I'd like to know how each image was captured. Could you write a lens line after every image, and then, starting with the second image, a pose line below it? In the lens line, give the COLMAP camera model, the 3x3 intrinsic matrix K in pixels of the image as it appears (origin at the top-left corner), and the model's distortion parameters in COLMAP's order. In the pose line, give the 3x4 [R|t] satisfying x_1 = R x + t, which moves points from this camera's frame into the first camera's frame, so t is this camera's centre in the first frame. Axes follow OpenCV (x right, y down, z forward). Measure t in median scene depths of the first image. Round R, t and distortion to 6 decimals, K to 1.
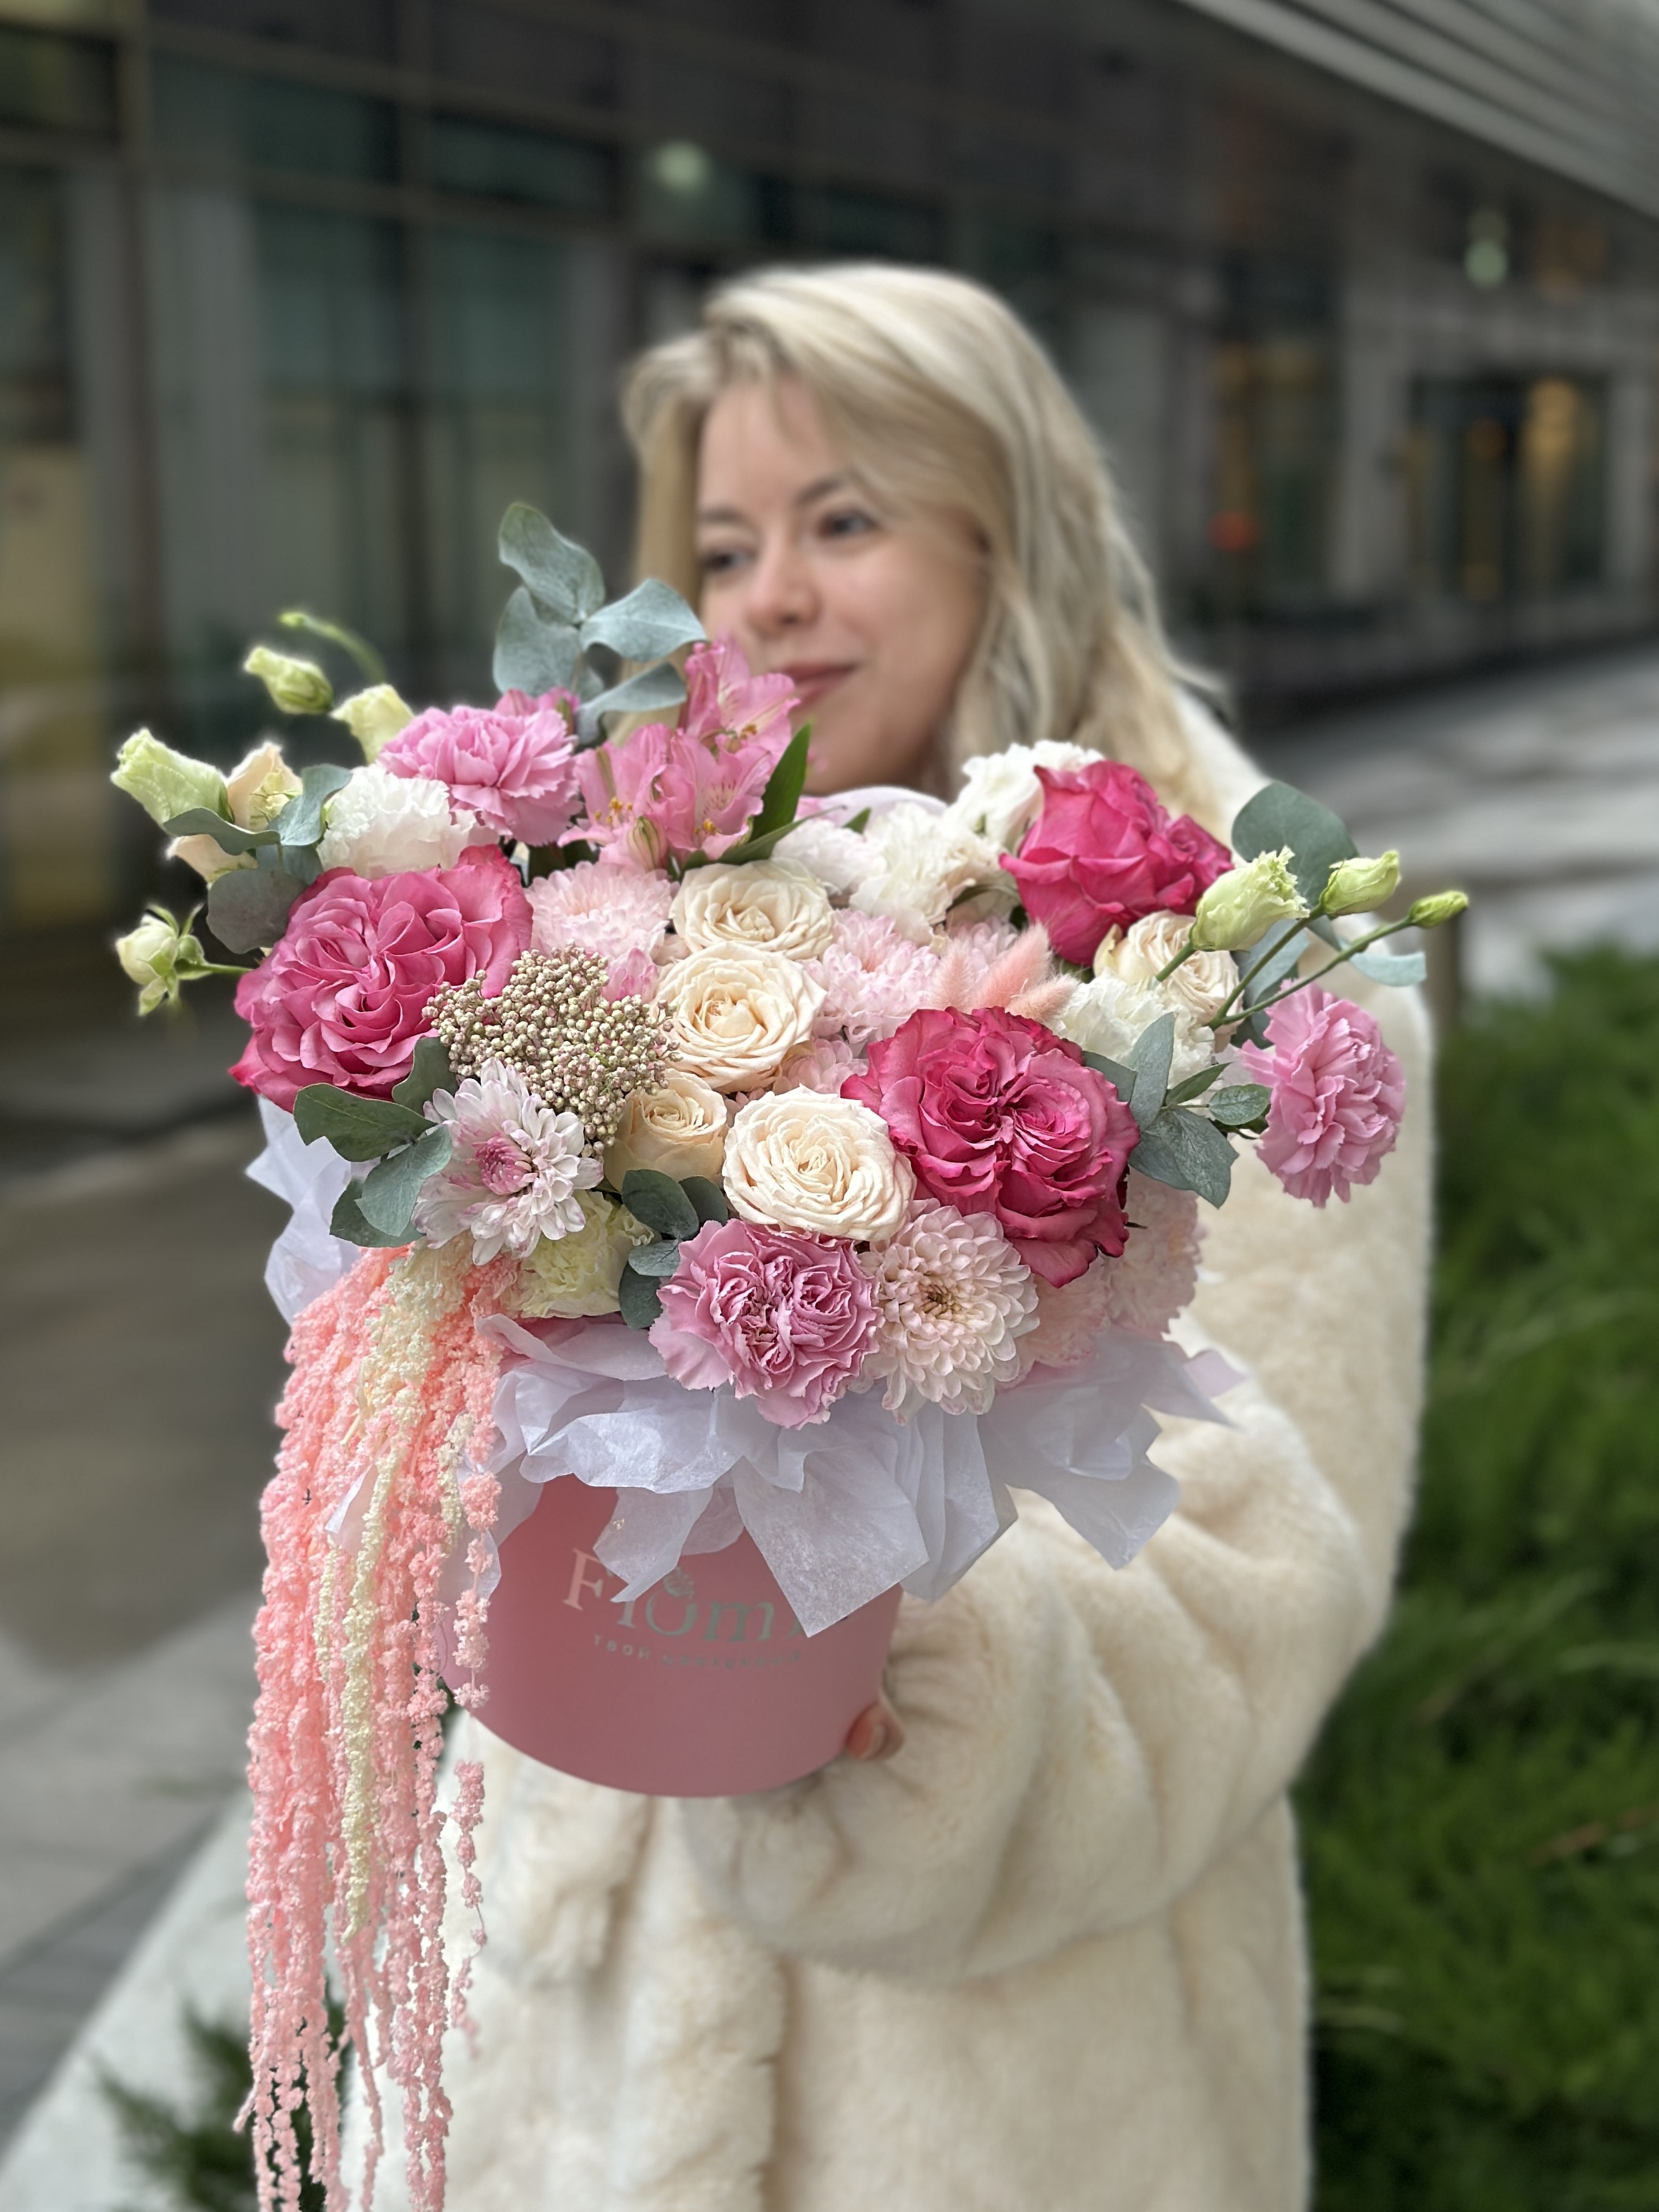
lens RADIAL K [[3097.7, 0, 829.5], [0, 3097.7, 1106.0], [0, 0, 1]] dist [0.060568, 0.013243]
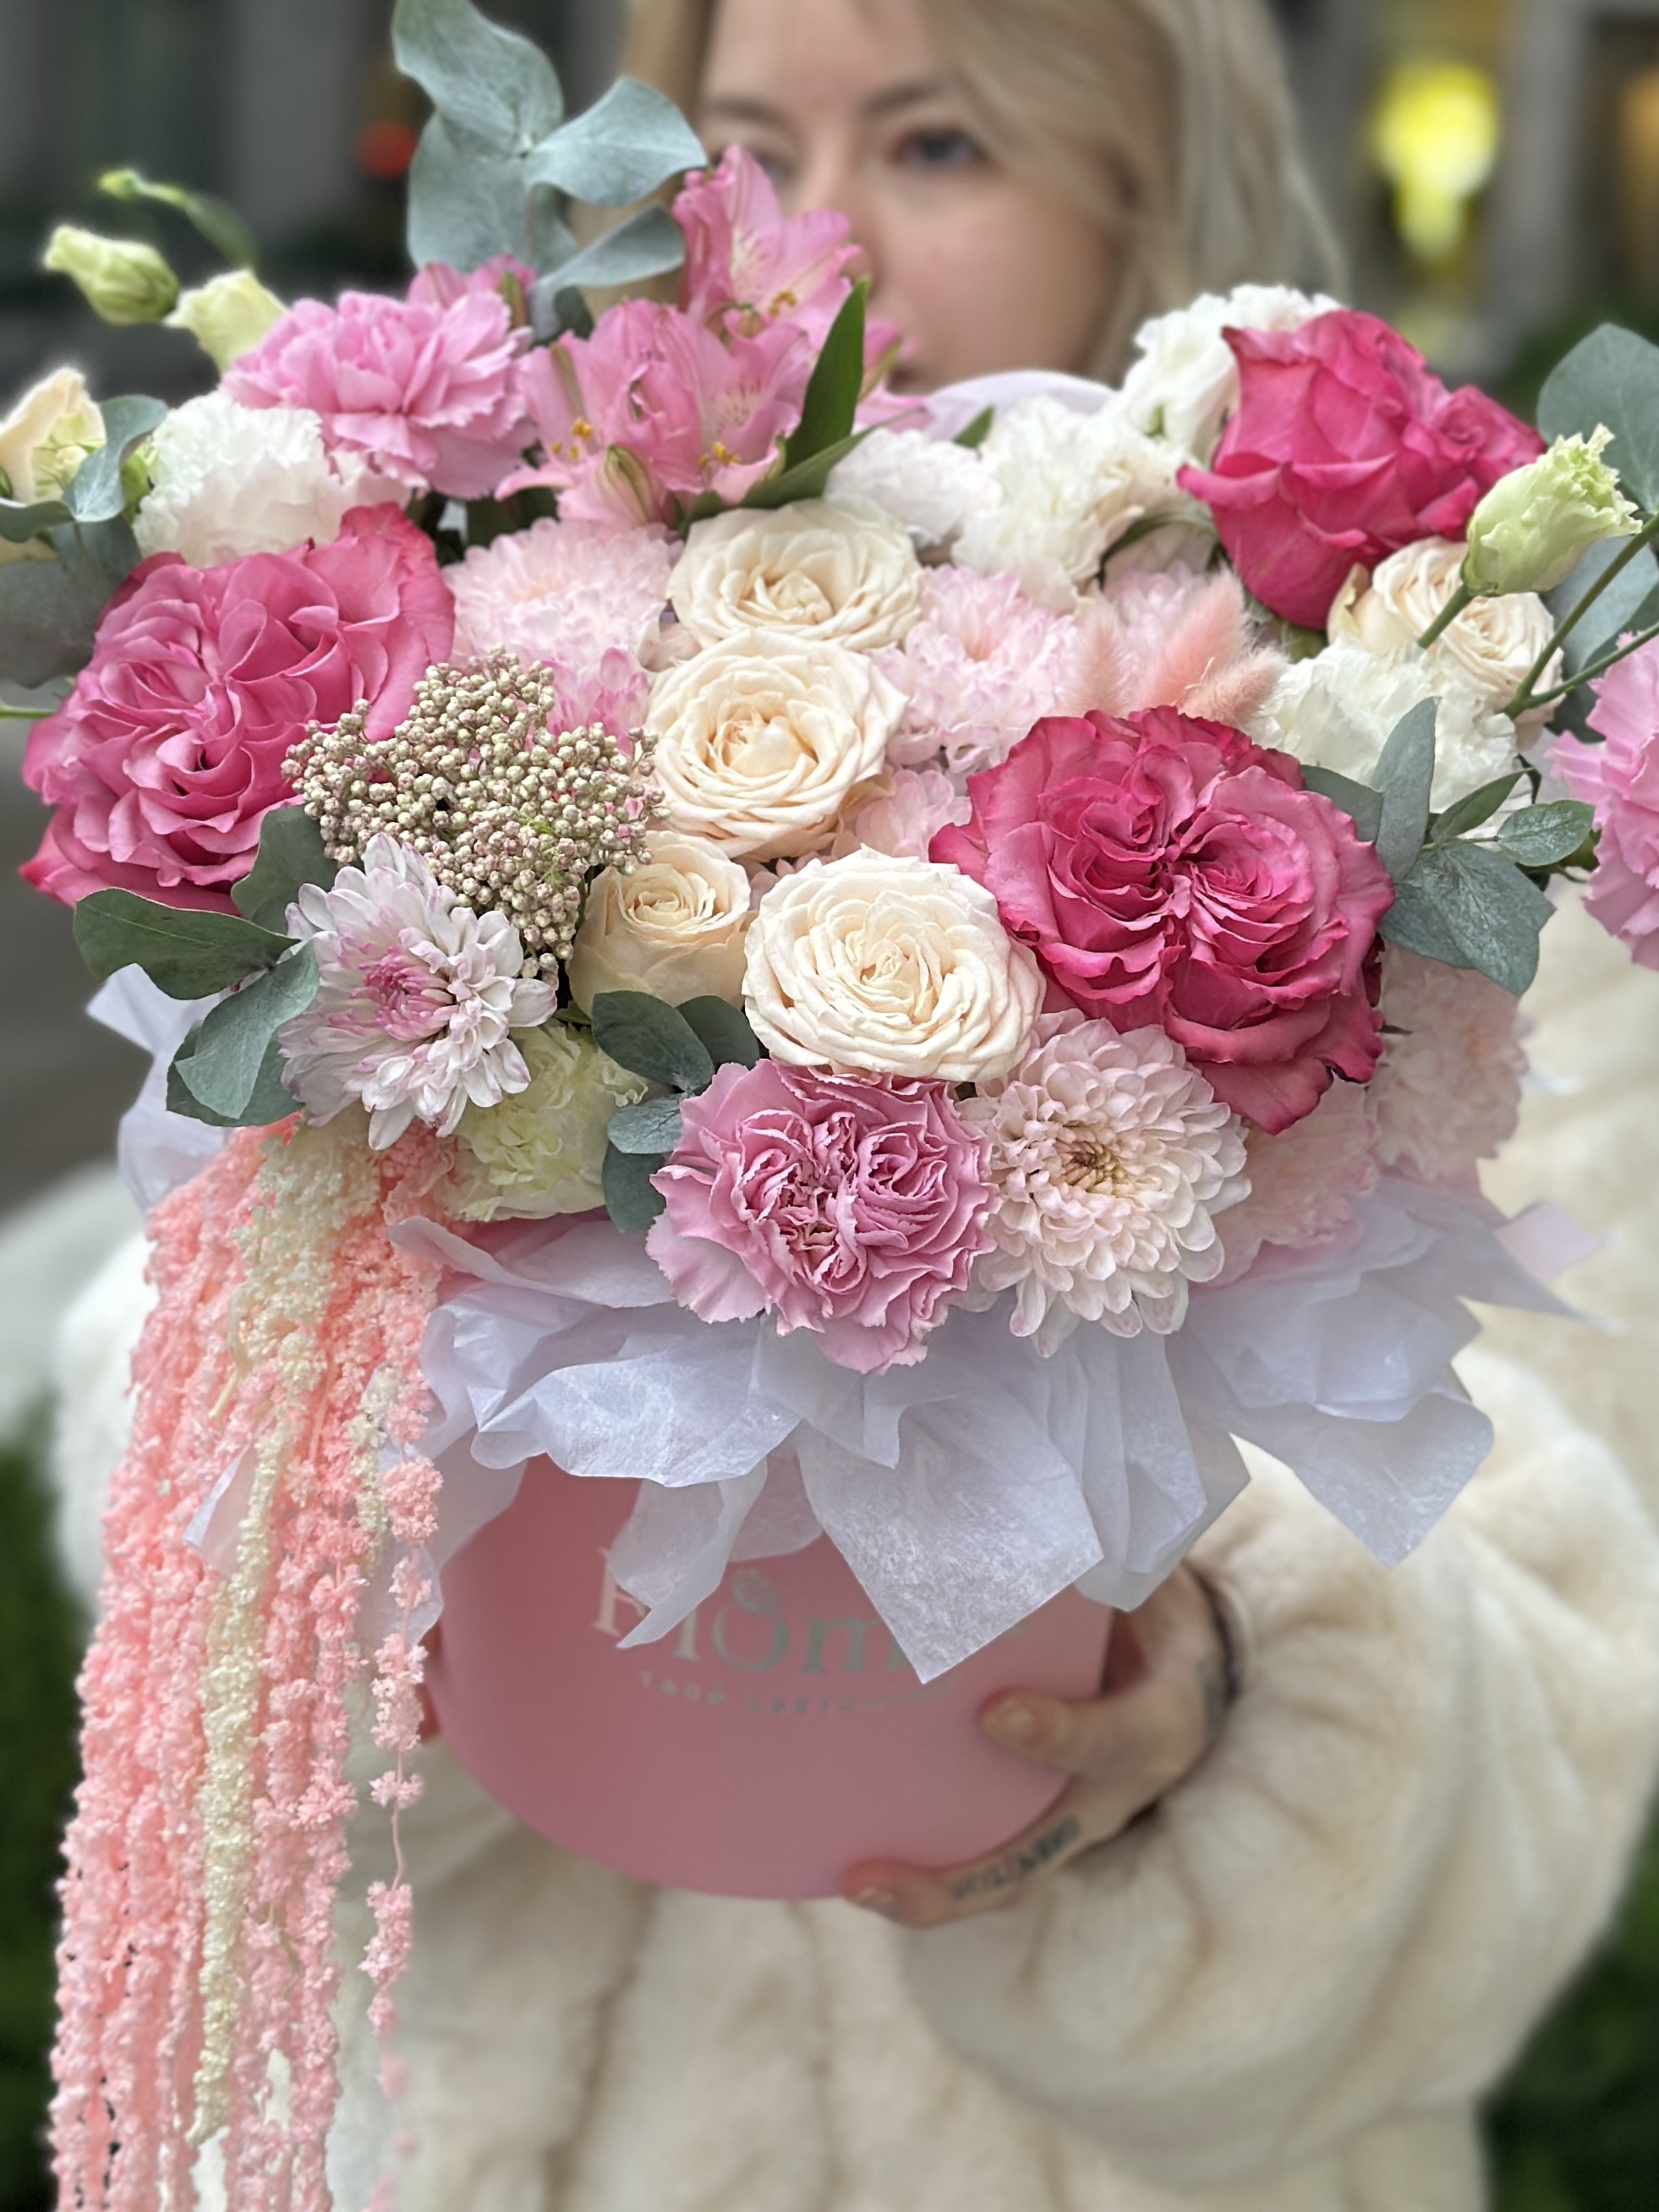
lens RADIAL K [[3533.5, 0, 829.5], [0, 3533.5, 1106.0], [0, 0, 1]] dist [0.065608, -0.056211]
pose [[0.992599, -0.046528, -0.112171, 0.064882], [0.056655, 0.994432, 0.088855, -0.018700], [0.107412, -0.094553, 0.989708, 0.256637]]
